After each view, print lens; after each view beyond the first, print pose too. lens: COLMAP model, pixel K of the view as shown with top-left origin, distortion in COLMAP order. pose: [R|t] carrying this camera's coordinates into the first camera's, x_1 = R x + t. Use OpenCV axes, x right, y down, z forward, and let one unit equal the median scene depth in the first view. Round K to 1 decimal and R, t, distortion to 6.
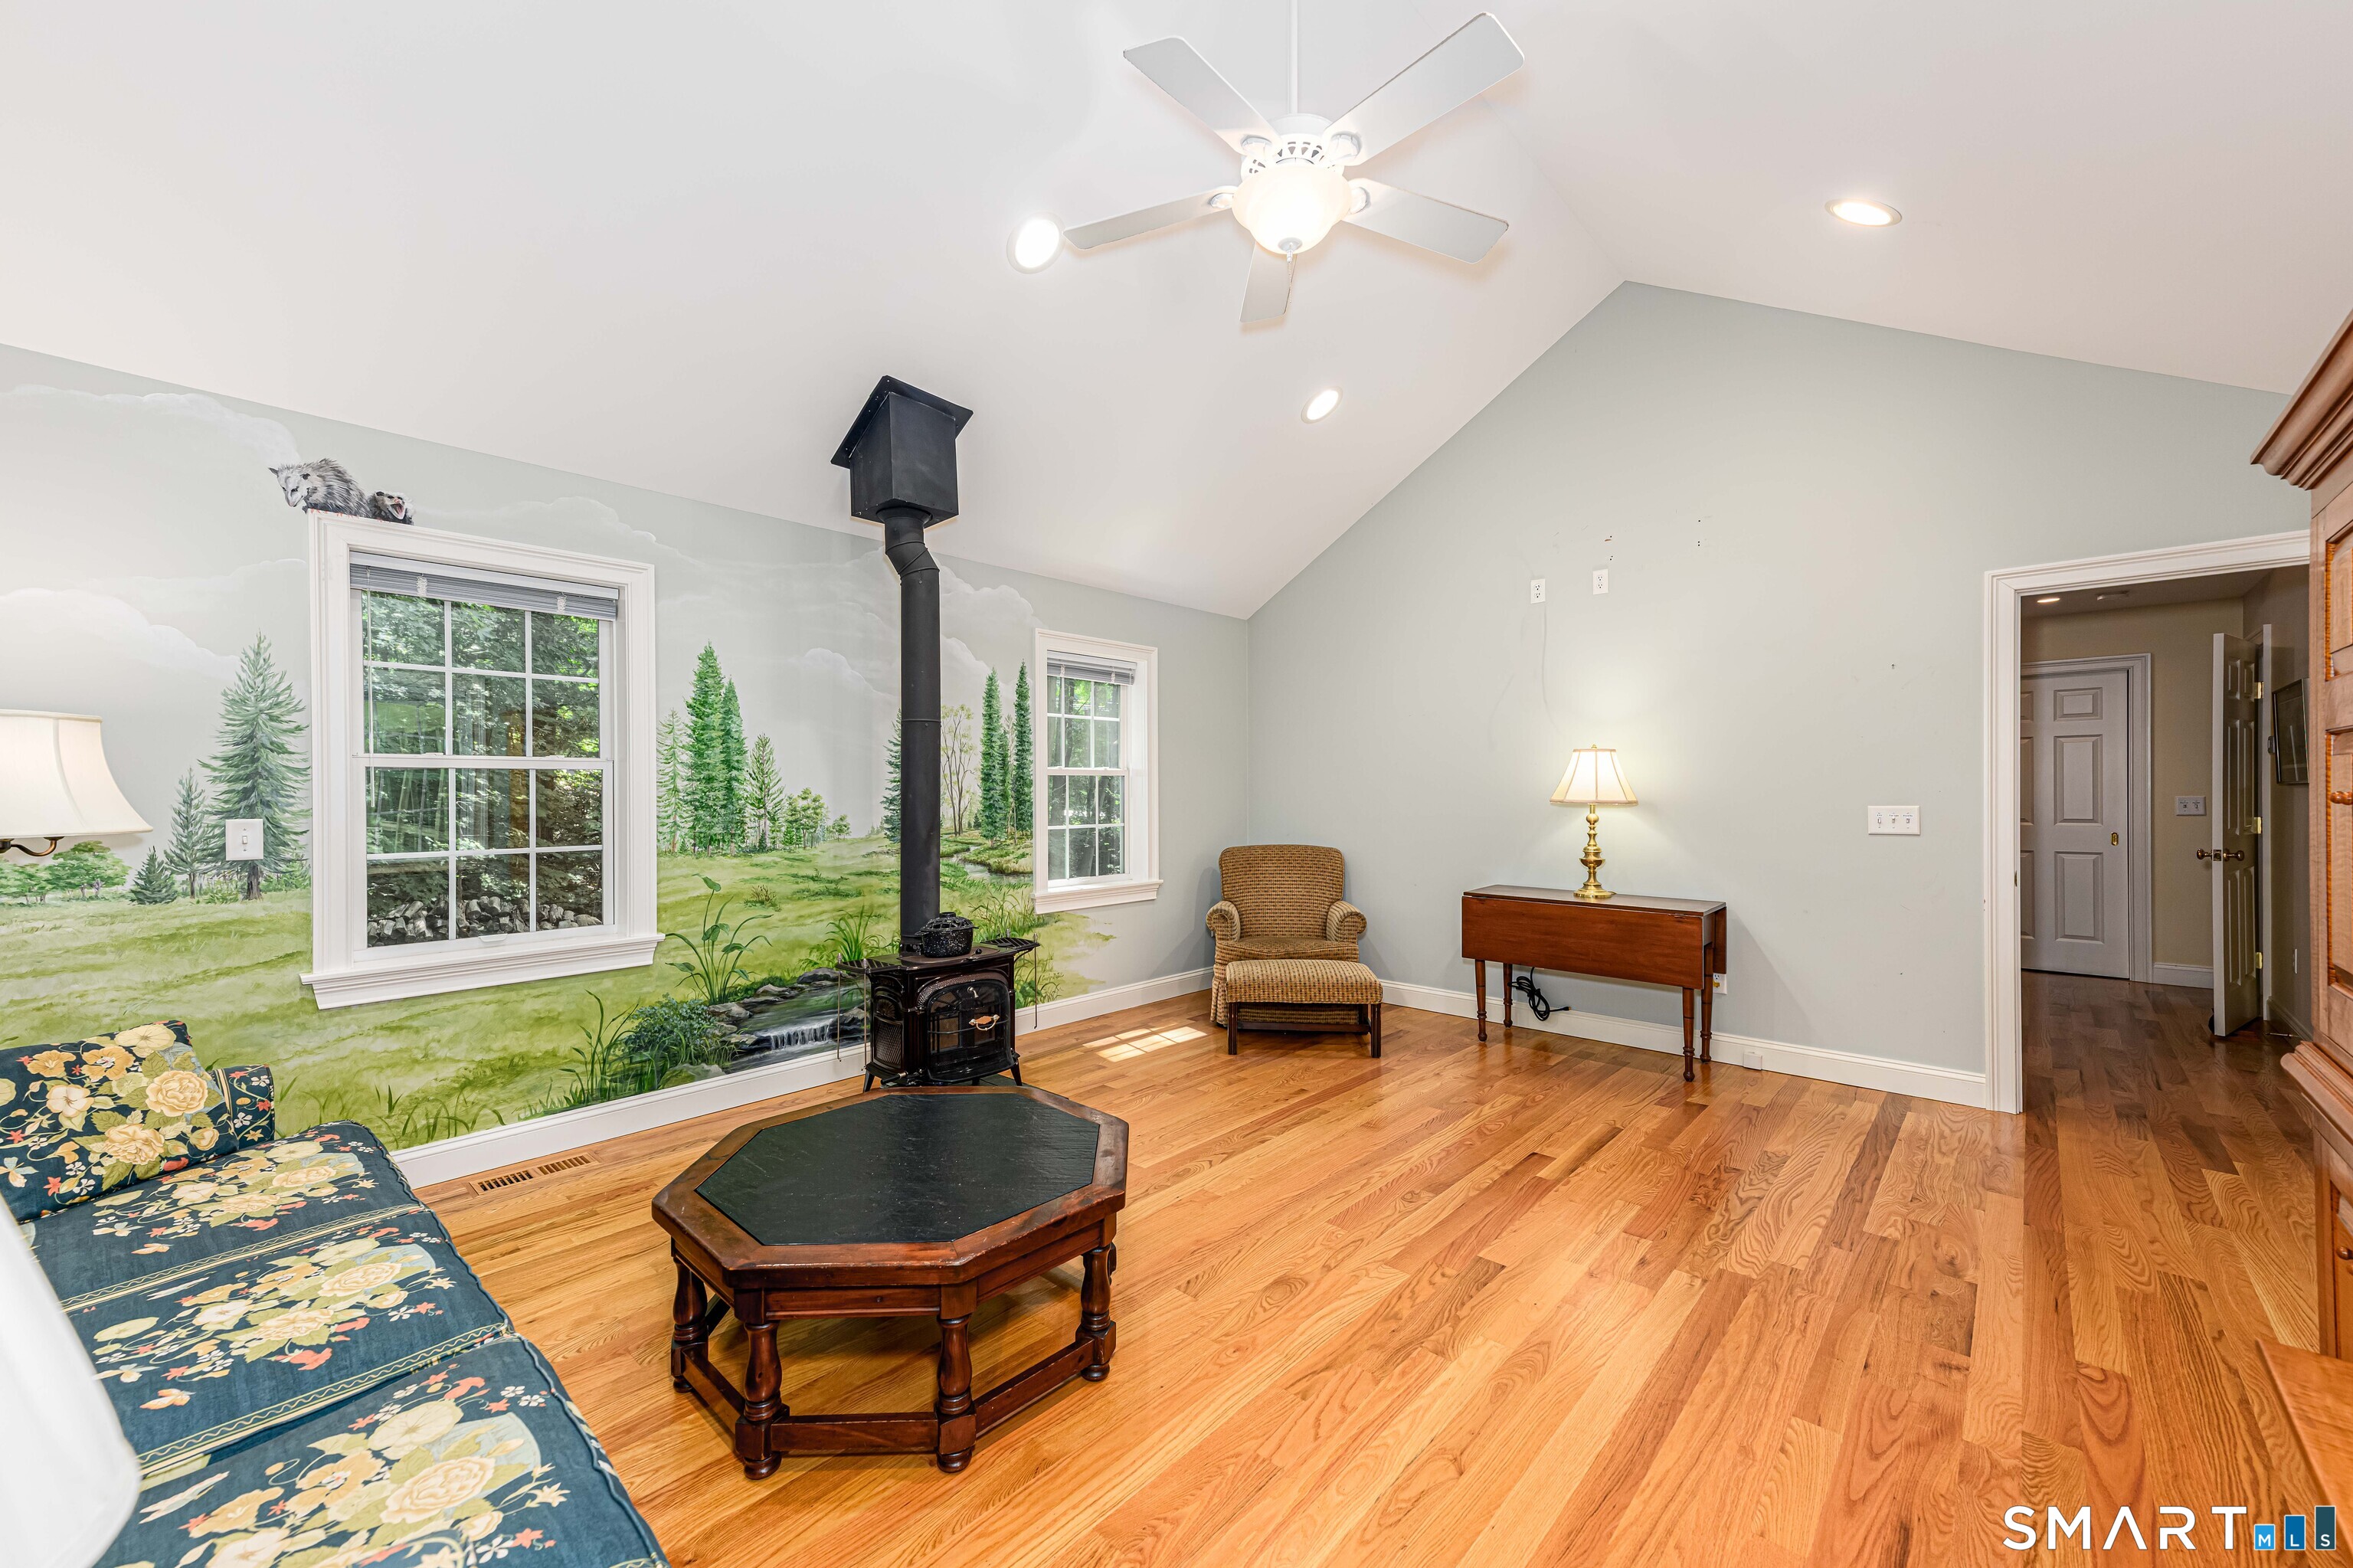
lens RADIAL K [[917.0, 0, 1163.2], [0, 917.0, 788.6], [0, 0, 1]] dist [0.019866, 0.000435]
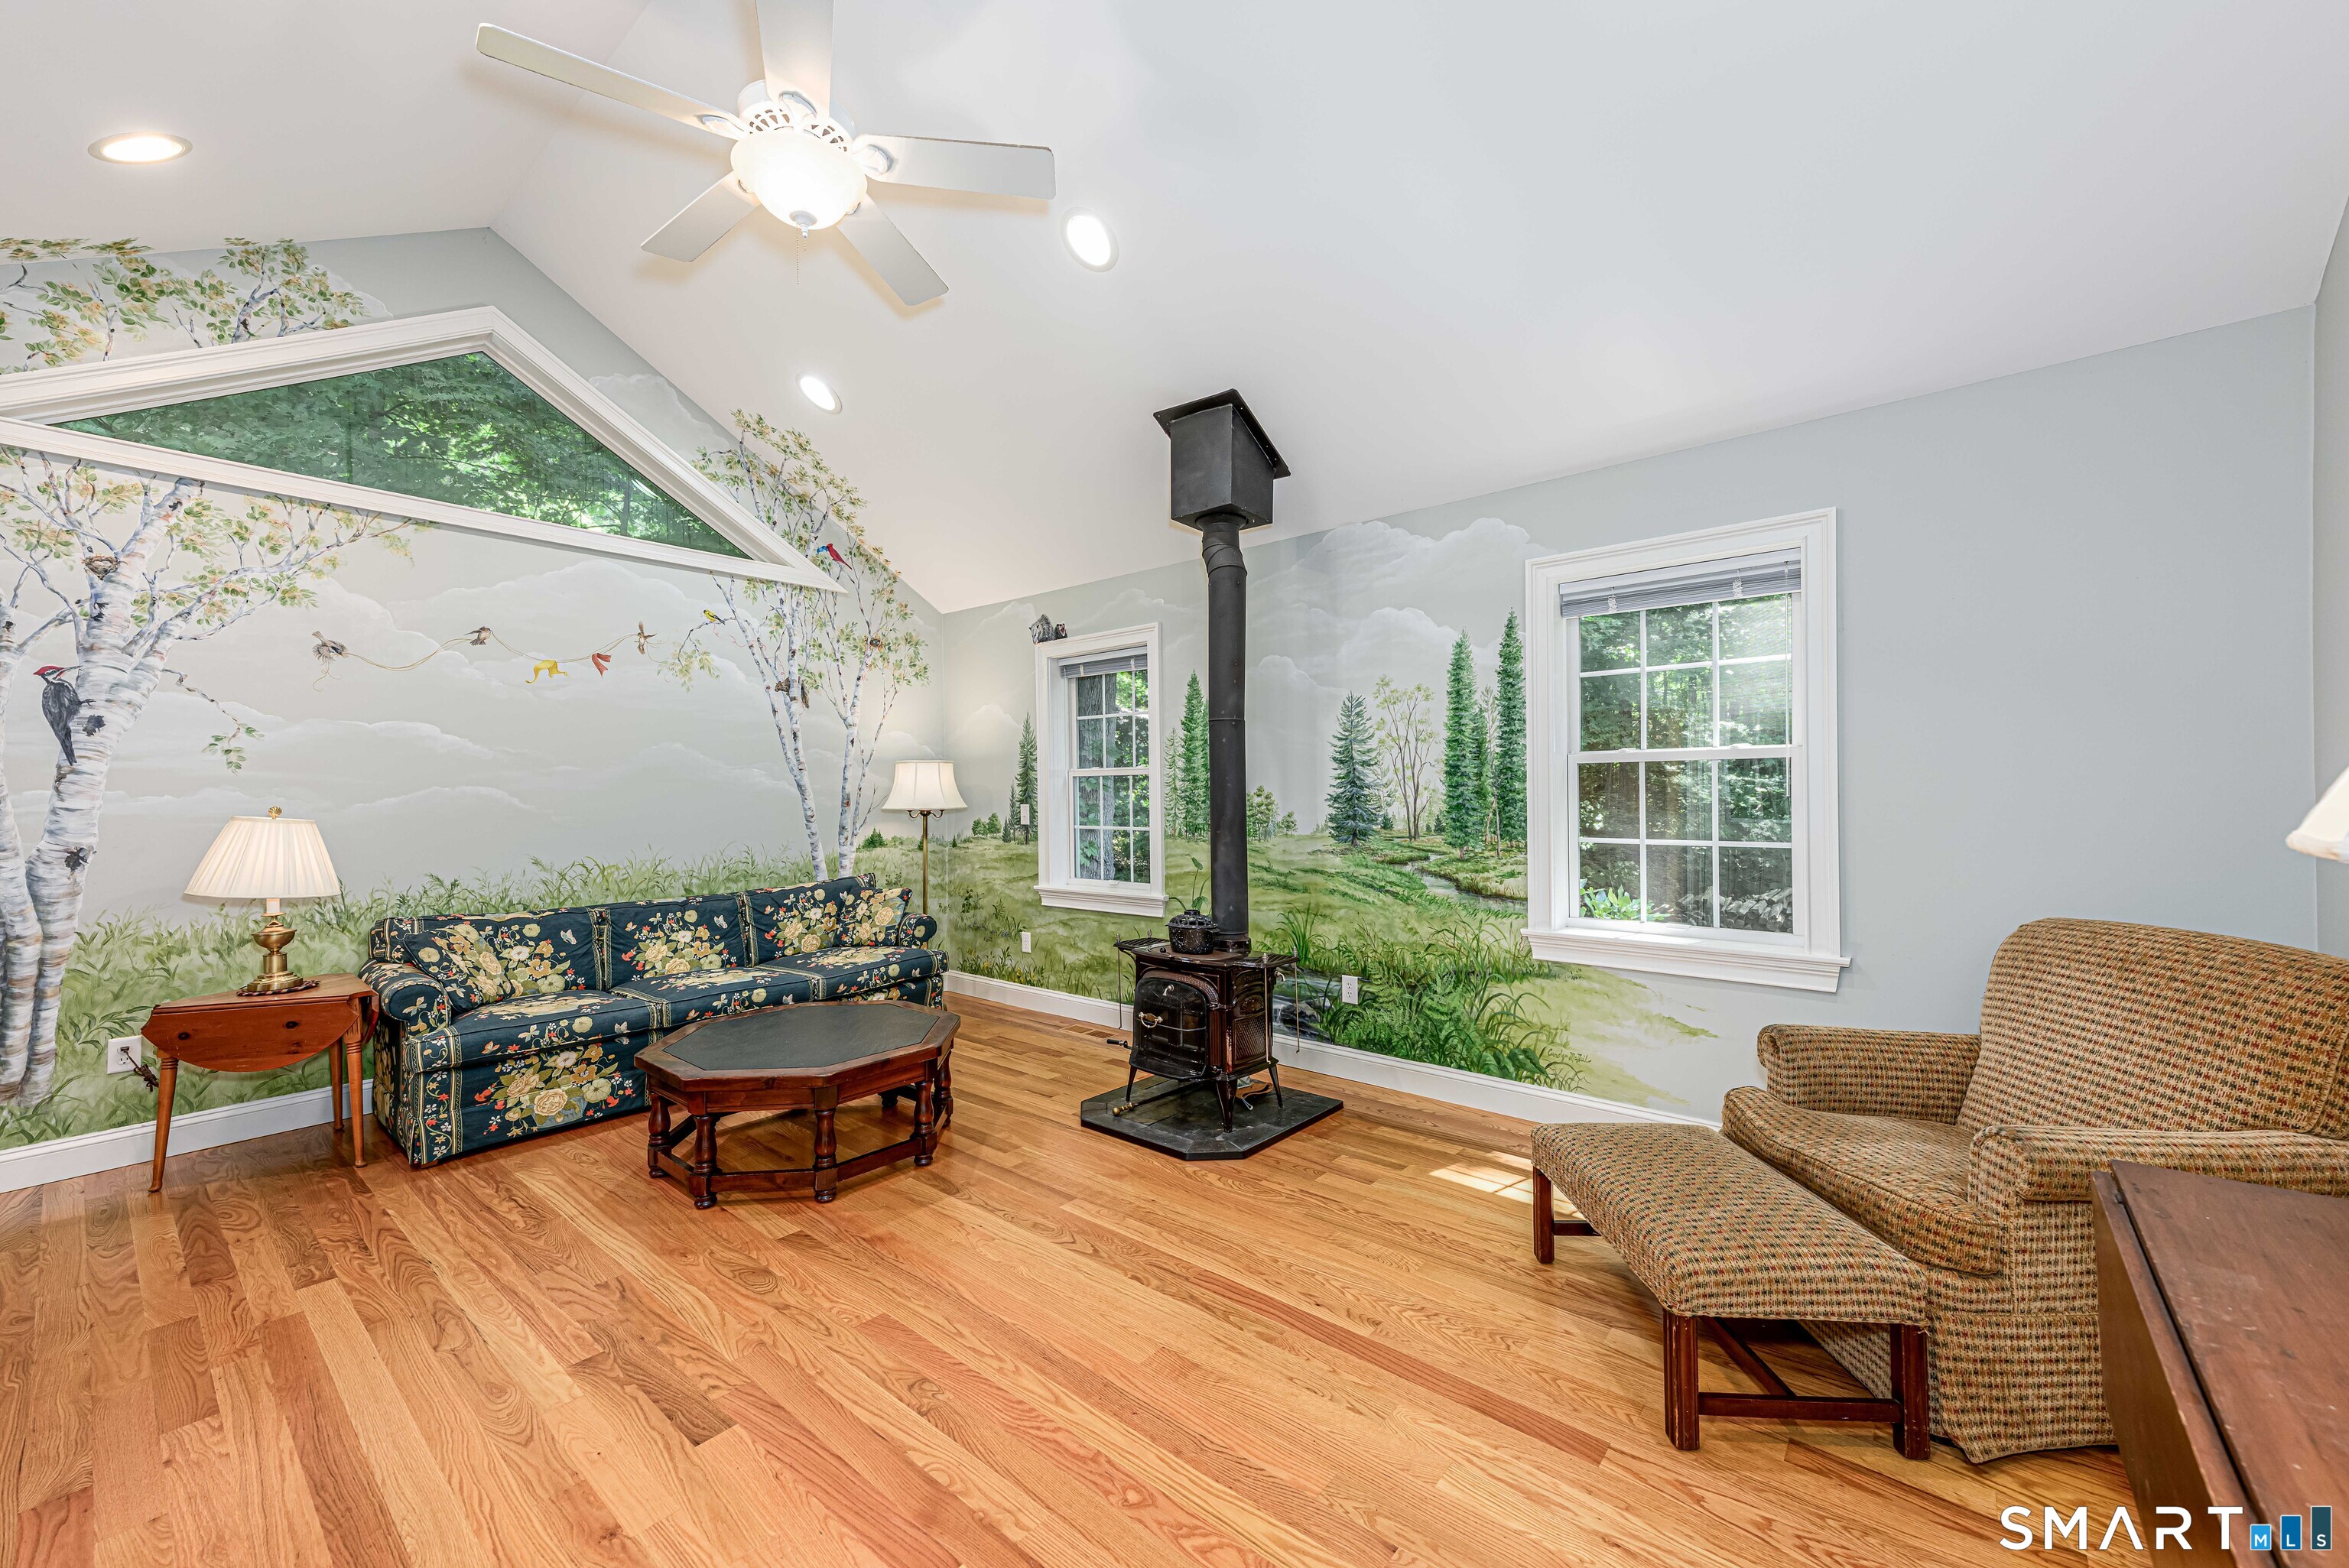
lens RADIAL K [[915.3, 0, 1162.6], [0, 915.3, 792.4], [0, 0, 1]] dist [0.019866, 0.000435]
pose [[0.042719, 0.005667, -0.999071, 0.604464], [0.012794, 0.999899, 0.006218, -0.001188], [0.999005, -0.013047, 0.042642, 0.726571]]
